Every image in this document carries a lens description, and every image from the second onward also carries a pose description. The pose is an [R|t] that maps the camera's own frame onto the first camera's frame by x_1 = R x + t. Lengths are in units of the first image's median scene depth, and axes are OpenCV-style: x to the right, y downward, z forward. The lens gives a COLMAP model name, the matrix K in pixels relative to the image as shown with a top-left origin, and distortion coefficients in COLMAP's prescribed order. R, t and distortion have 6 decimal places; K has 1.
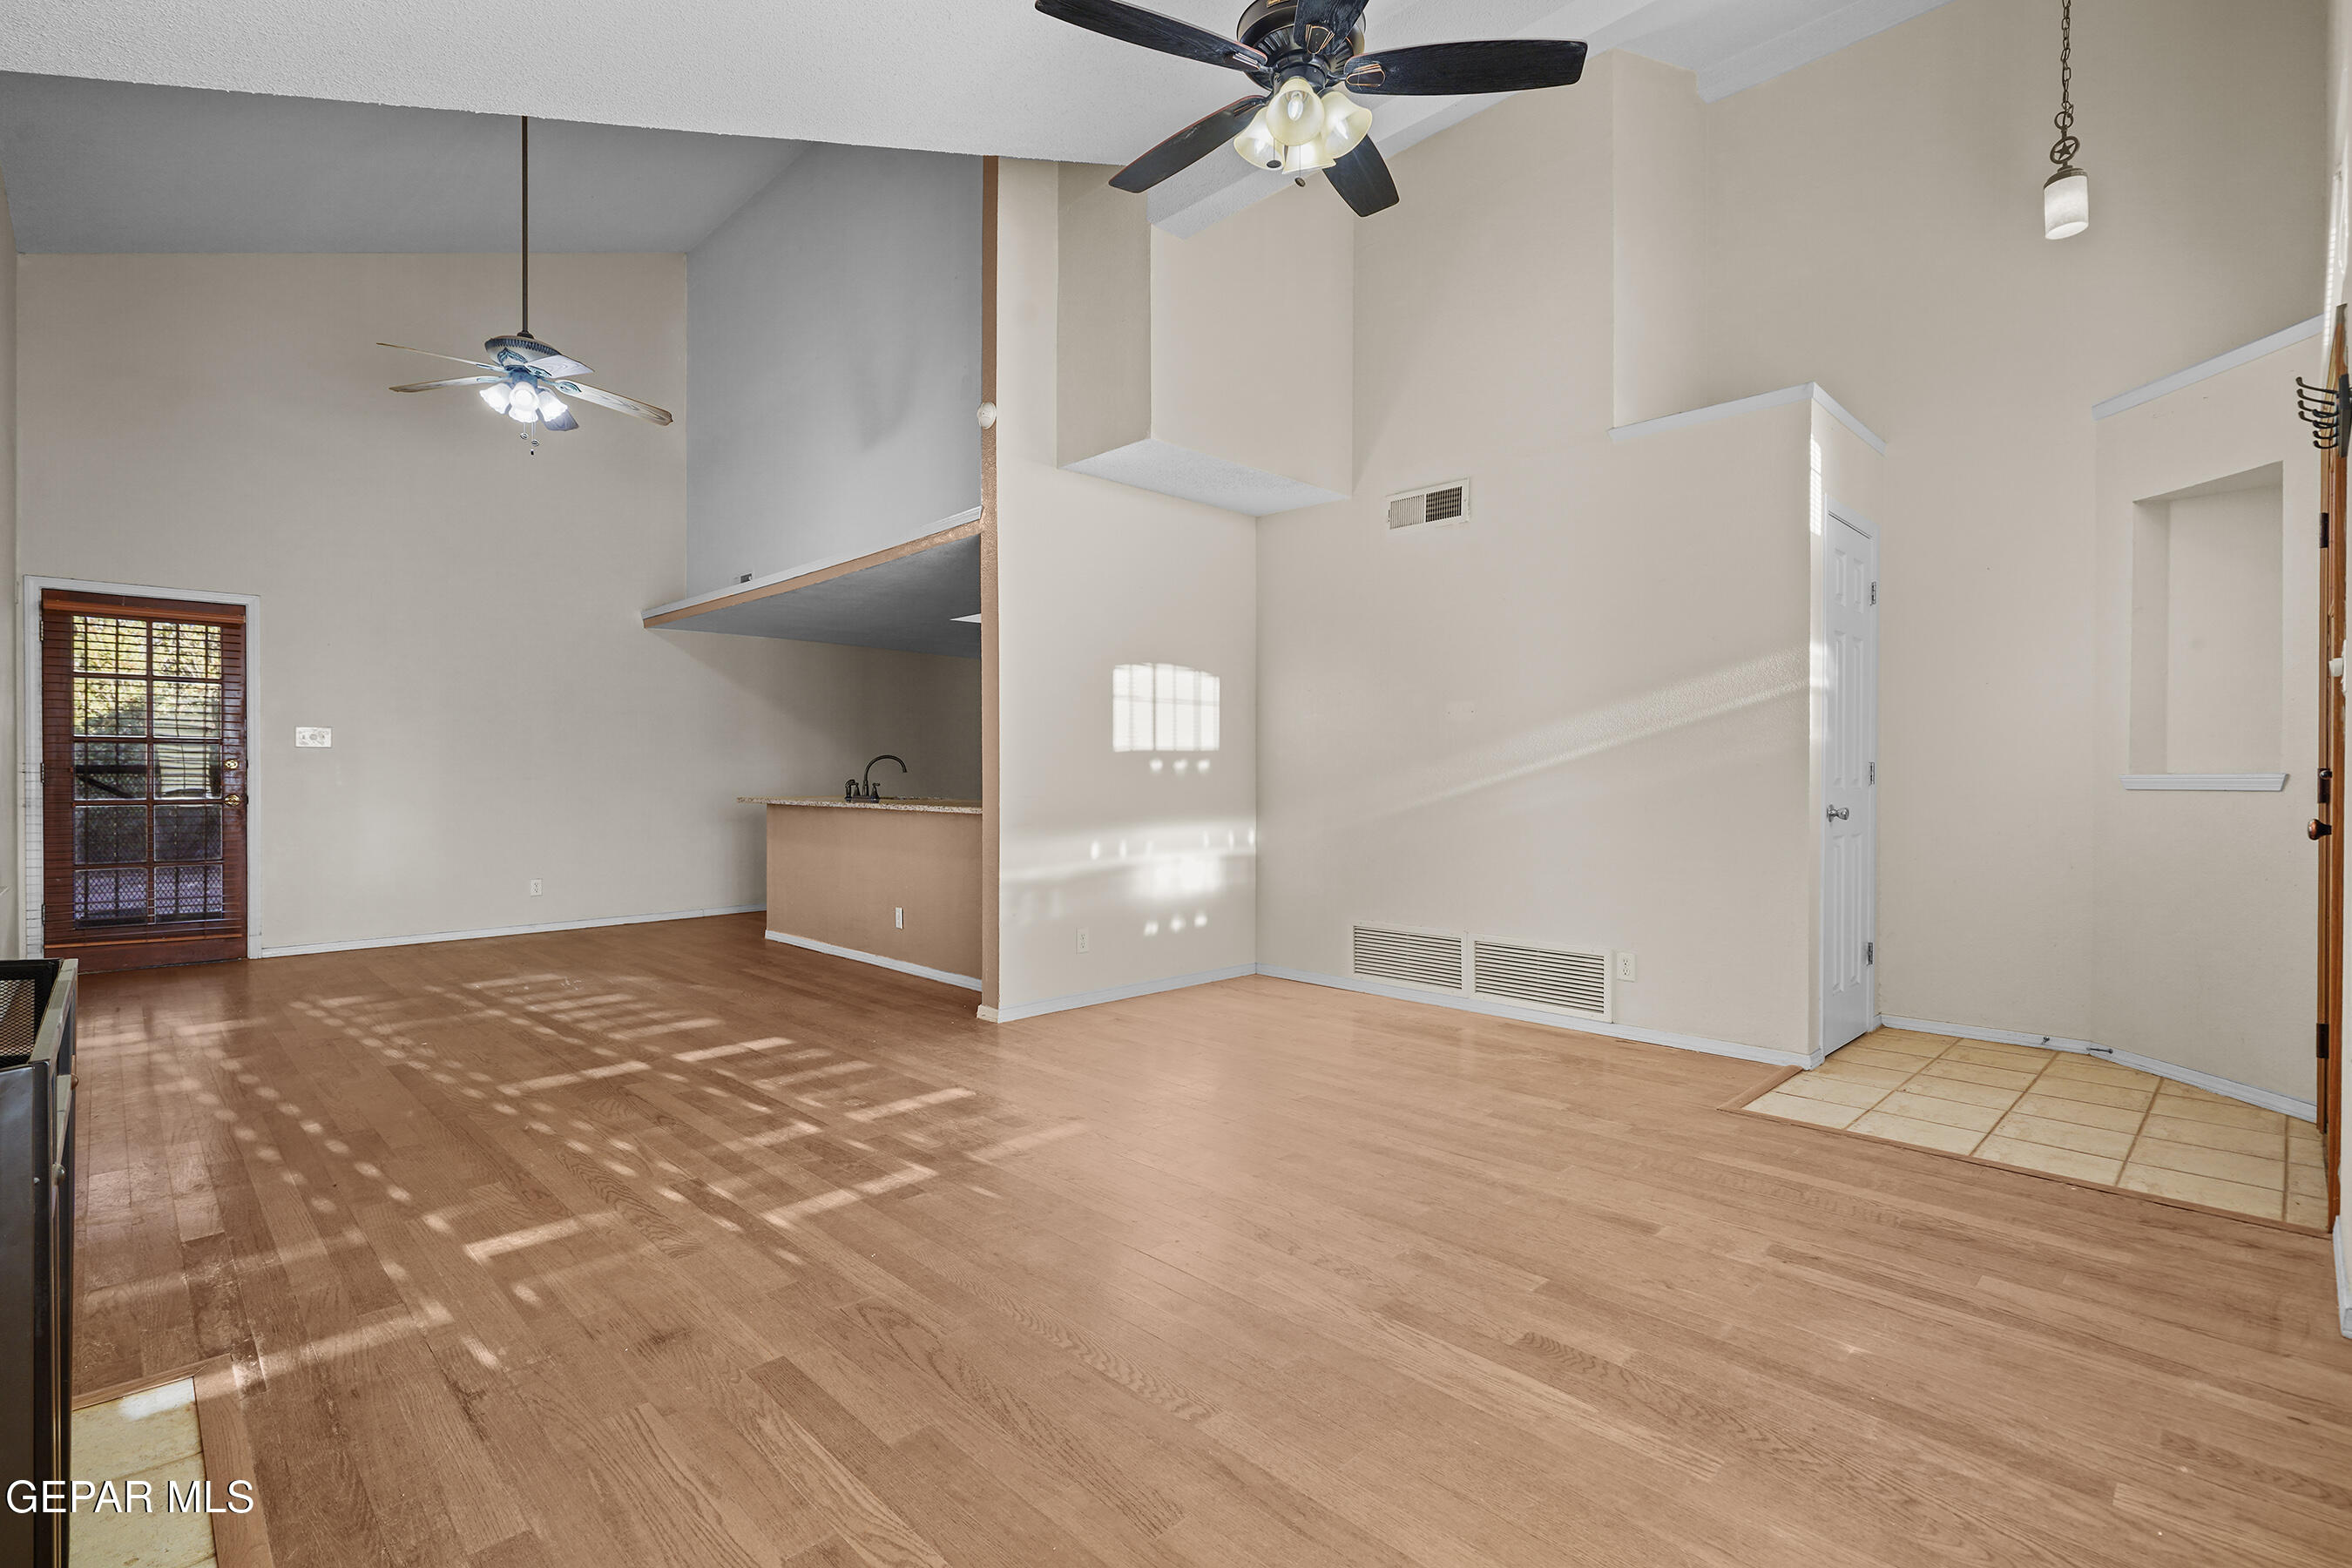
lens RADIAL K [[1078.7, 0, 1173.9], [0, 1078.7, 788.1], [0, 0, 1]] dist [0.009122, -0.002986]
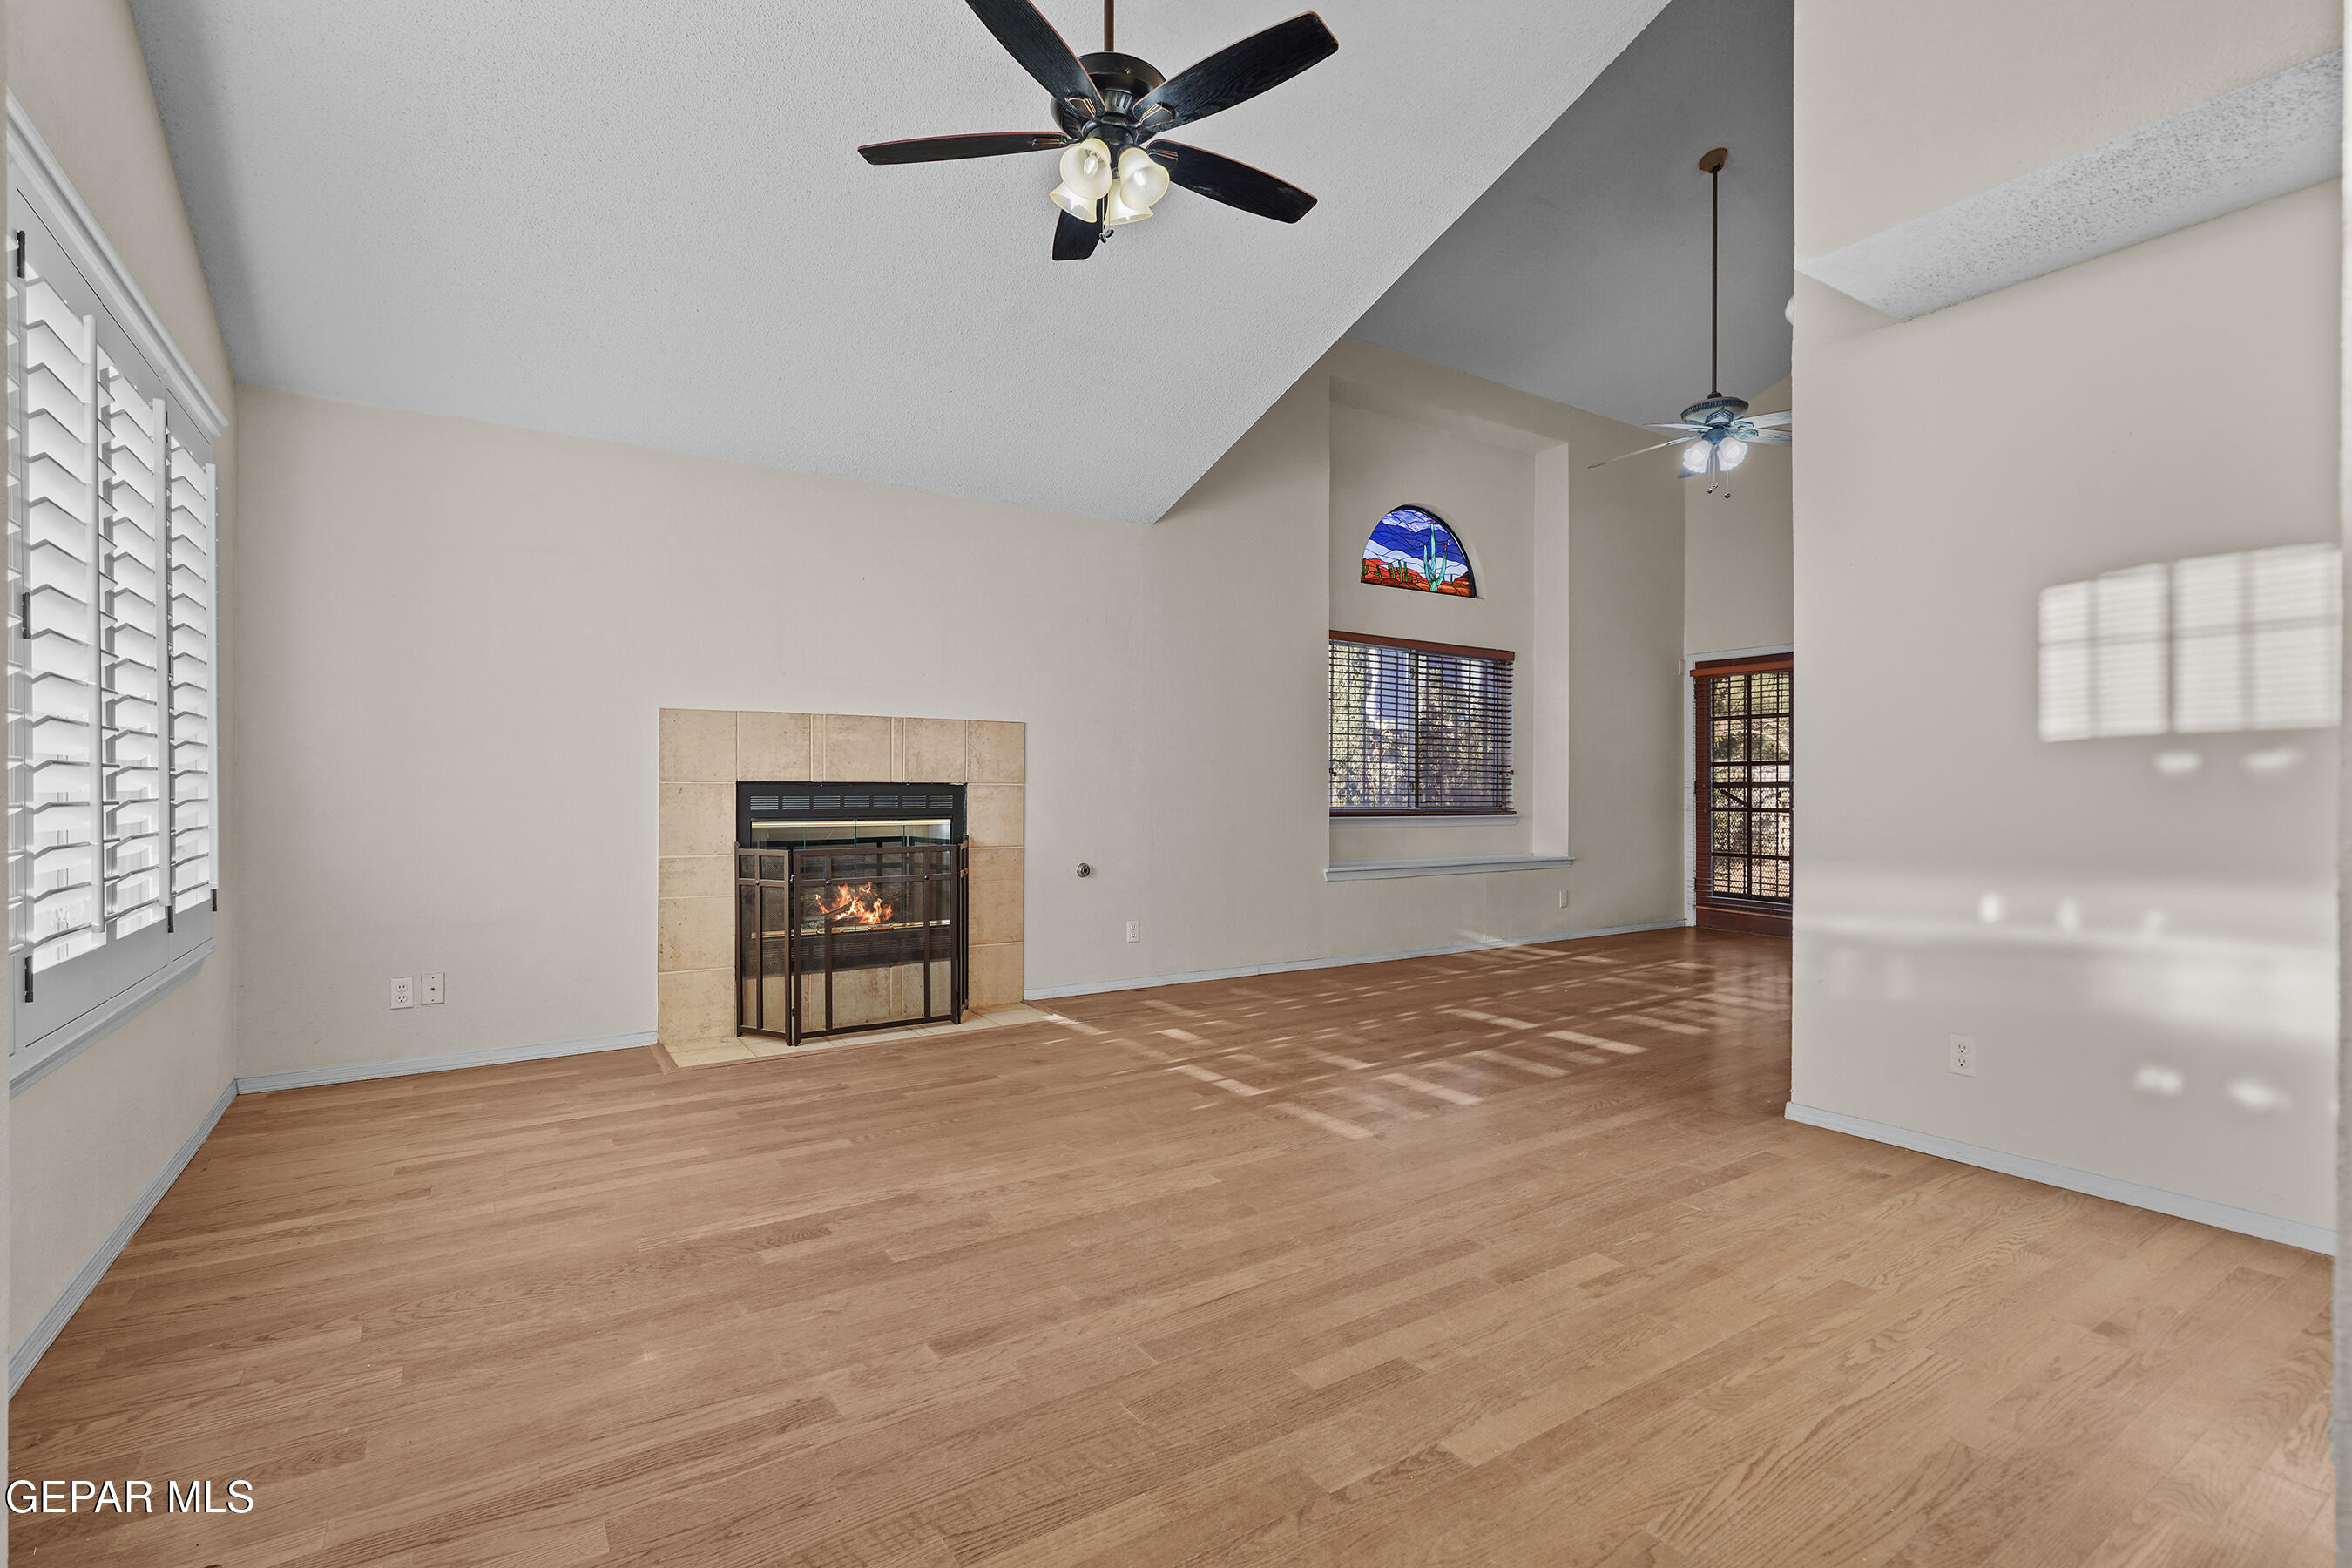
lens RADIAL K [[1078.7, 0, 1175.1], [0, 1078.7, 785.6], [0, 0, 1]] dist [0.009122, -0.002986]
pose [[-0.203430, -0.004719, -0.979078, 0.978086], [-0.004848, 0.999981, -0.003812, -0.010086], [0.979078, 0.003971, -0.203449, 1.086411]]
